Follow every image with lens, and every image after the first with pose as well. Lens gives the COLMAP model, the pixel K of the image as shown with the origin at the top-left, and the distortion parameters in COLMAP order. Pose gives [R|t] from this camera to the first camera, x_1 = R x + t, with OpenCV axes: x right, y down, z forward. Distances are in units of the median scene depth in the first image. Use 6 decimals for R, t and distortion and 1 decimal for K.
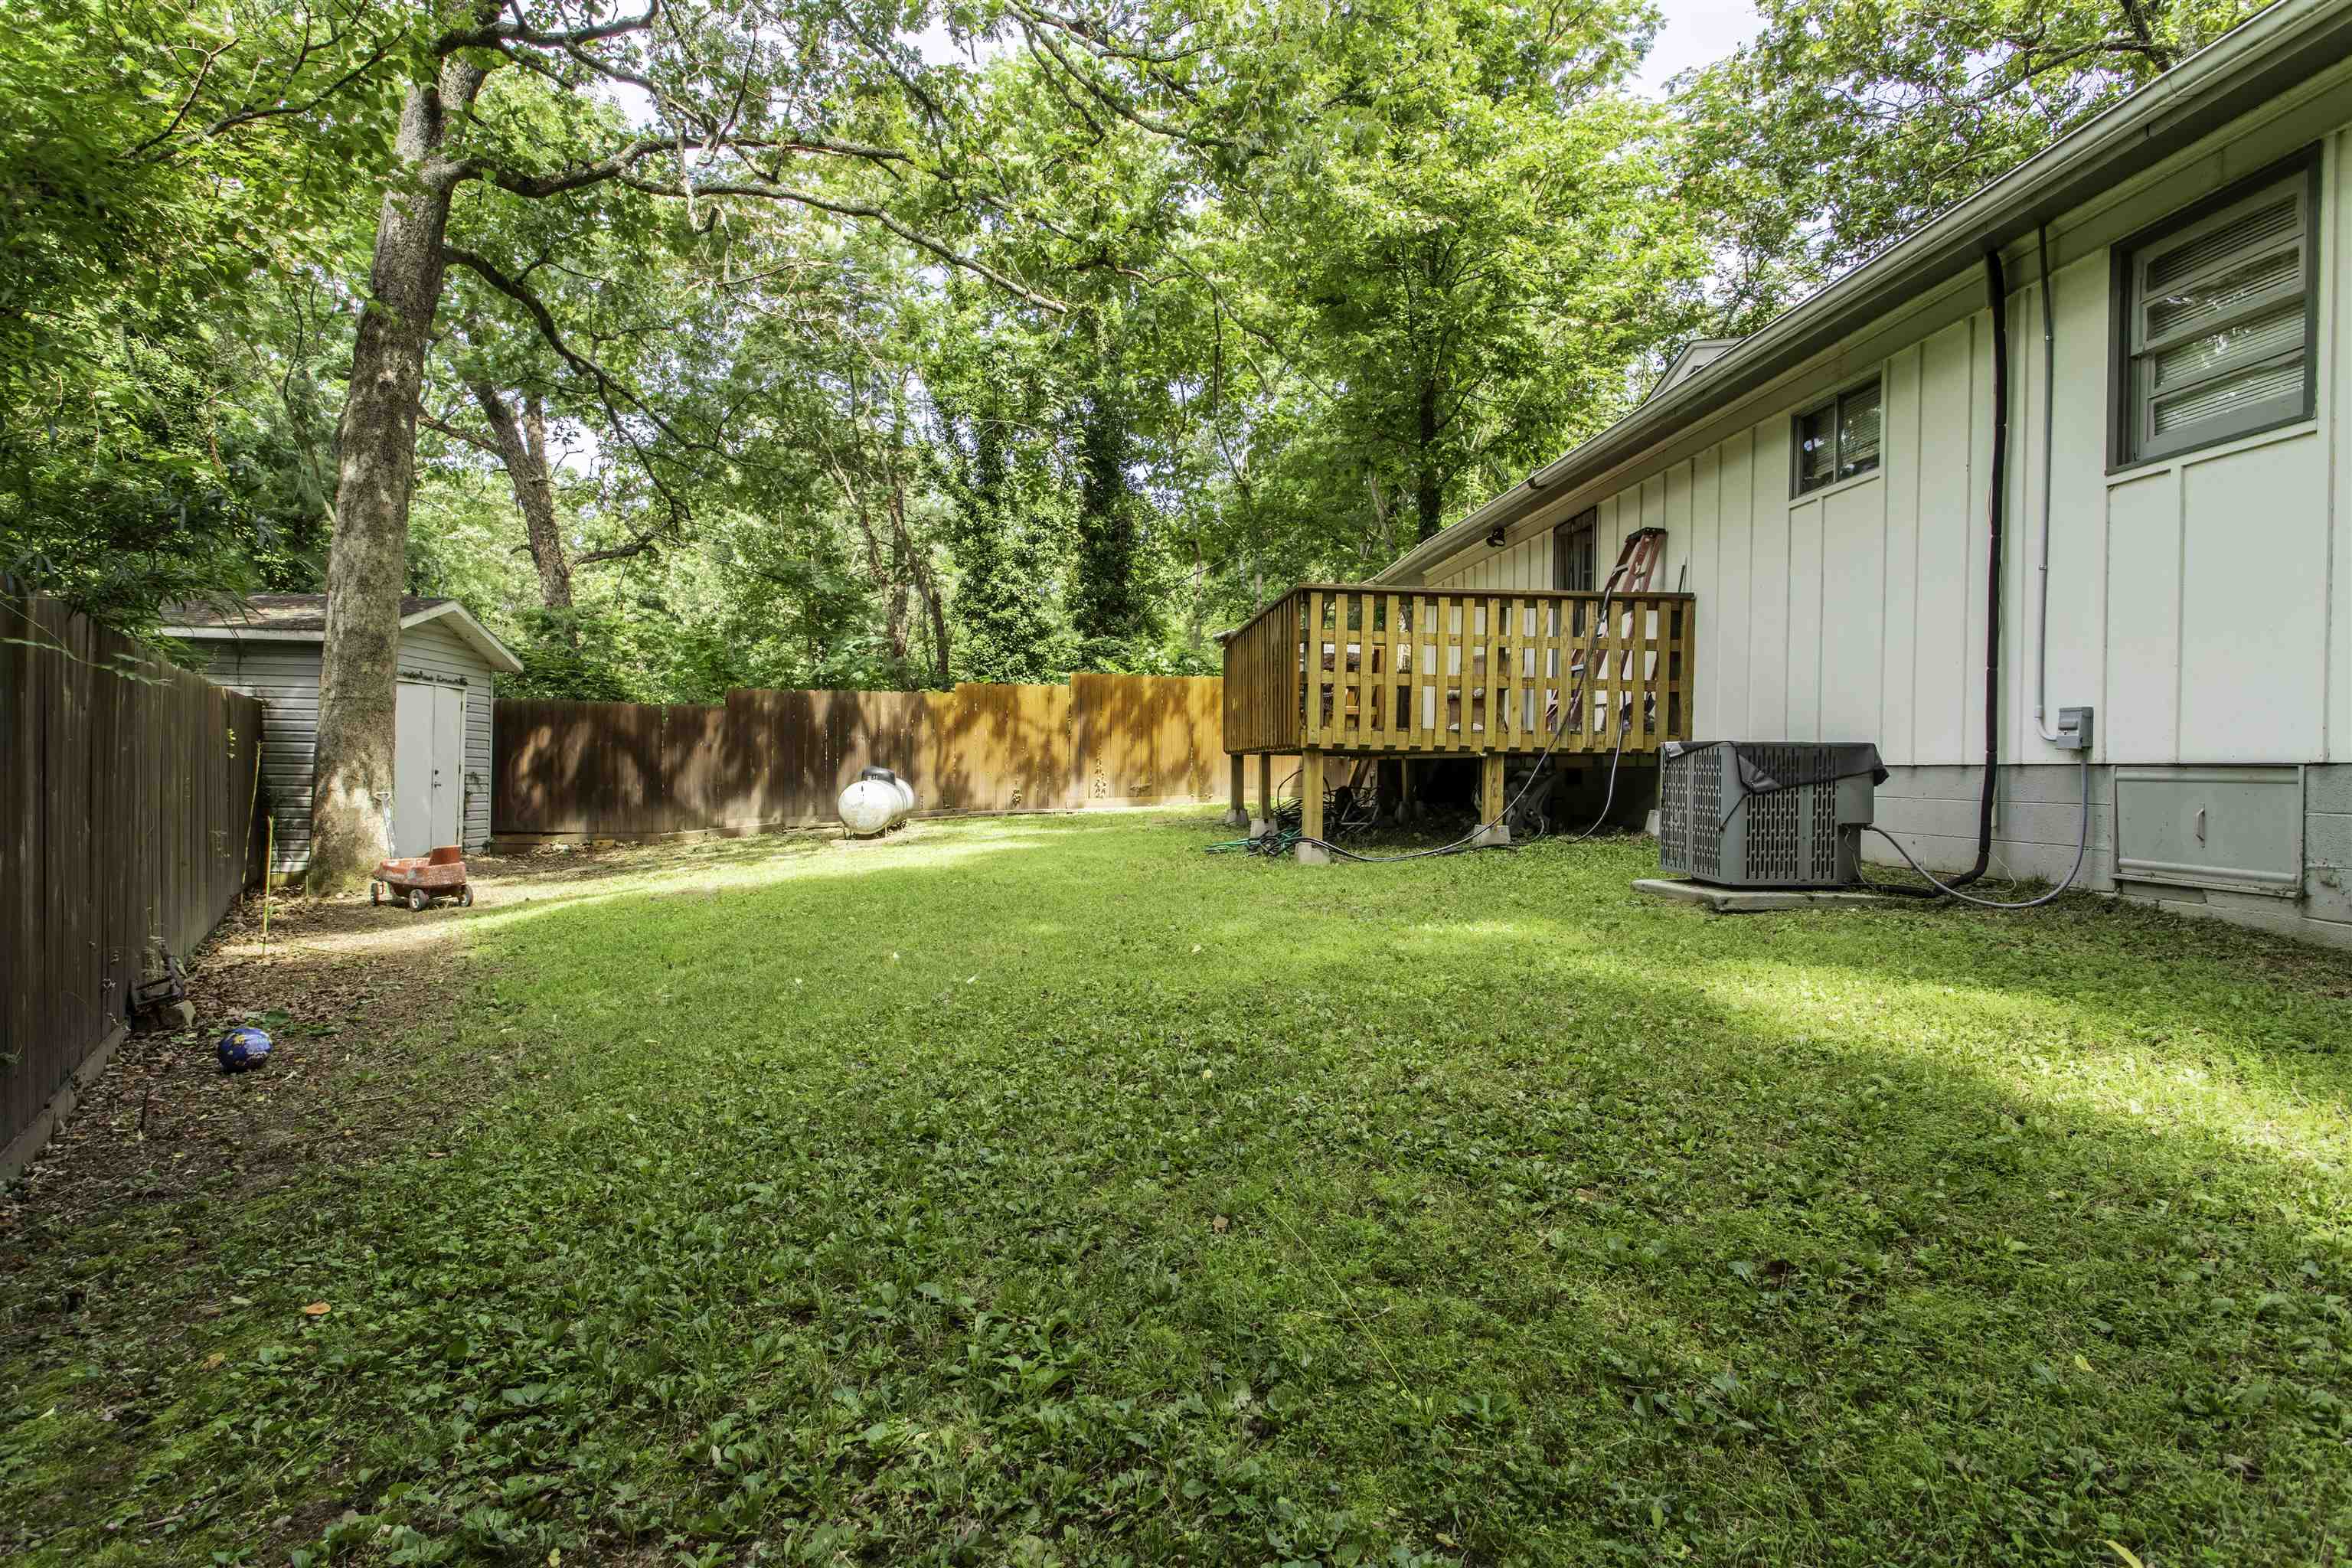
lens RADIAL K [[1200.5, 0, 1159.9], [0, 1200.5, 770.8], [0, 0, 1]] dist [-0.025385, 0.015738]
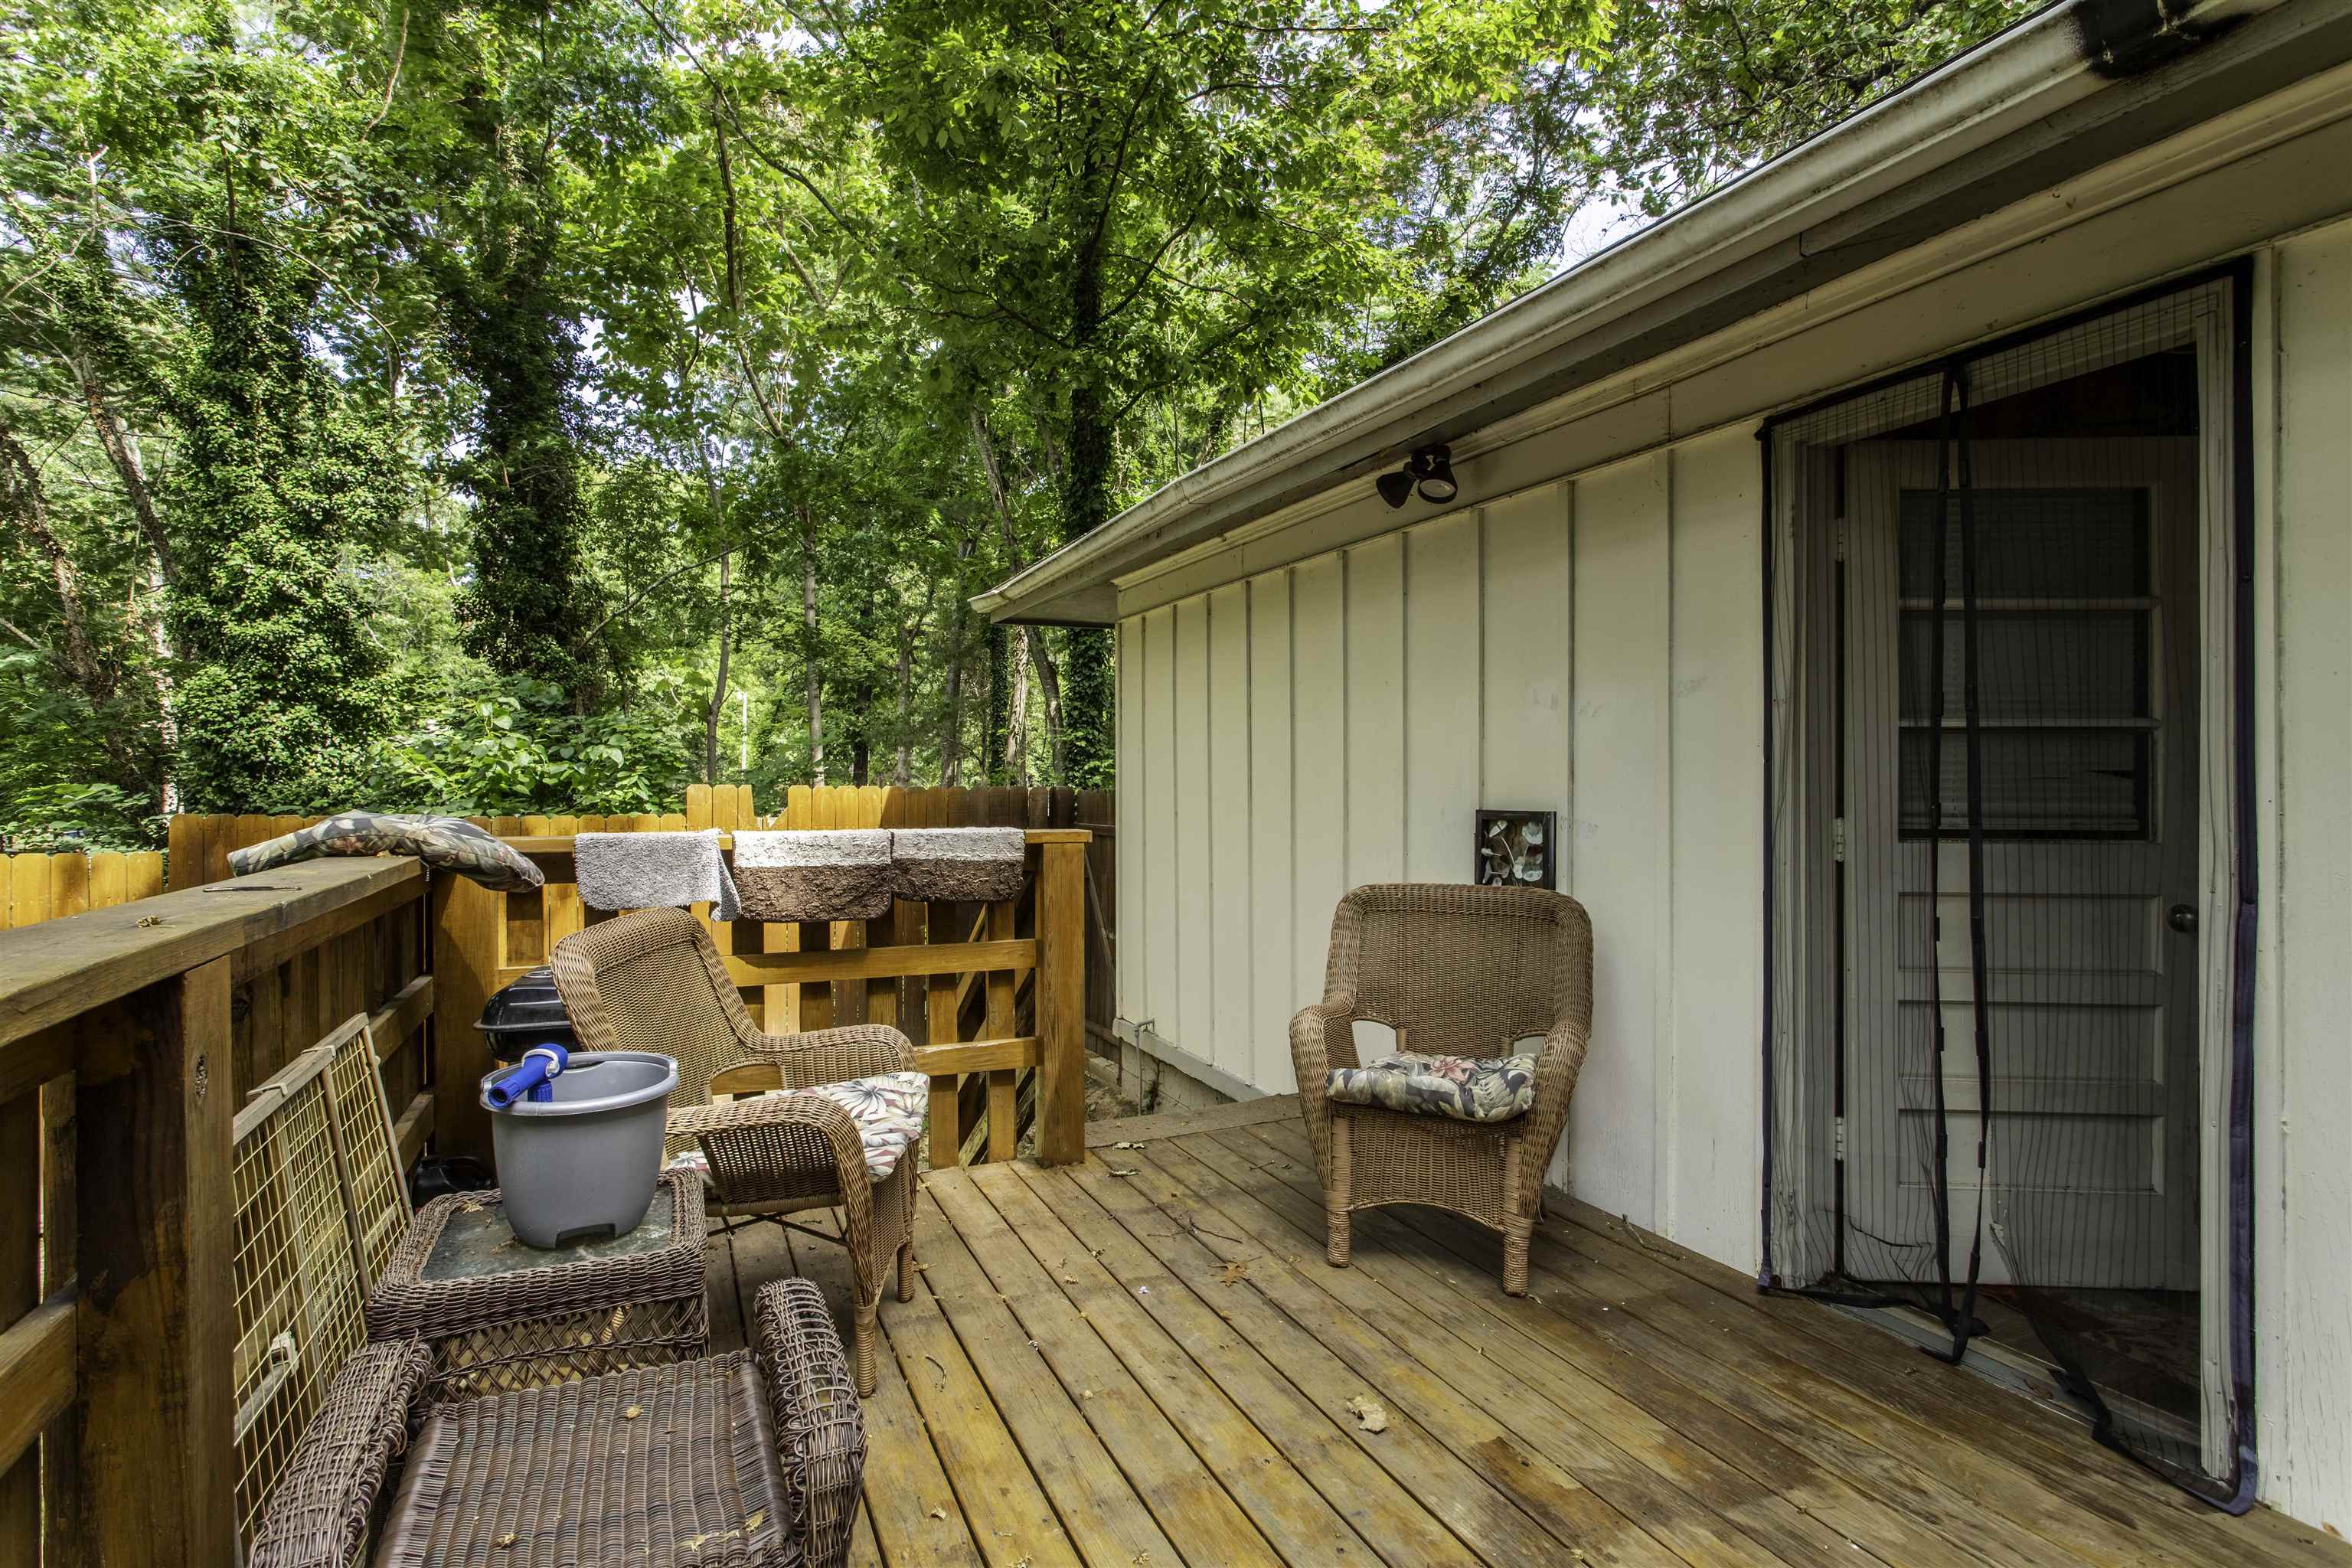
lens RADIAL K [[1200.5, 0, 1159.9], [0, 1200.5, 770.8], [0, 0, 1]] dist [-0.025385, 0.015738]
pose [[0.942826, -0.007290, 0.333204, 0.059902], [0.009898, 0.999932, -0.006132, -0.063360], [-0.333137, 0.009079, 0.942835, 0.399849]]
